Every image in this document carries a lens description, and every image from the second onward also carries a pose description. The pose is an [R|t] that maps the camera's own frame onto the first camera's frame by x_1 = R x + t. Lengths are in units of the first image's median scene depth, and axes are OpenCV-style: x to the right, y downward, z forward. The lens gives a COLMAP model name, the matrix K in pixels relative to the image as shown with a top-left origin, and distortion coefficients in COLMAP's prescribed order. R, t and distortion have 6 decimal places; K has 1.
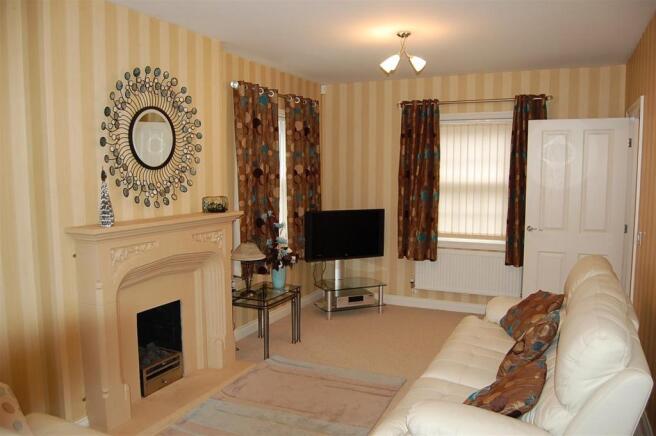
lens RADIAL K [[522.7, 0, 324.1], [0, 522.7, 222.0], [0, 0, 1]] dist [-0.043221, 0.000052]
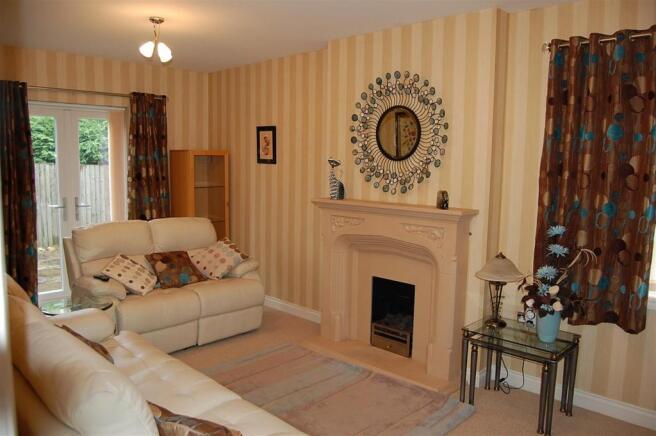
lens RADIAL K [[522.7, 0, 323.4], [0, 522.7, 216.1], [0, 0, 1]] dist [-0.043221, 0.000052]
pose [[-0.319827, 0.107485, -0.941360, 0.823659], [-0.097222, 0.984577, 0.145451, -0.133168], [0.942475, 0.138040, -0.304444, 1.221430]]
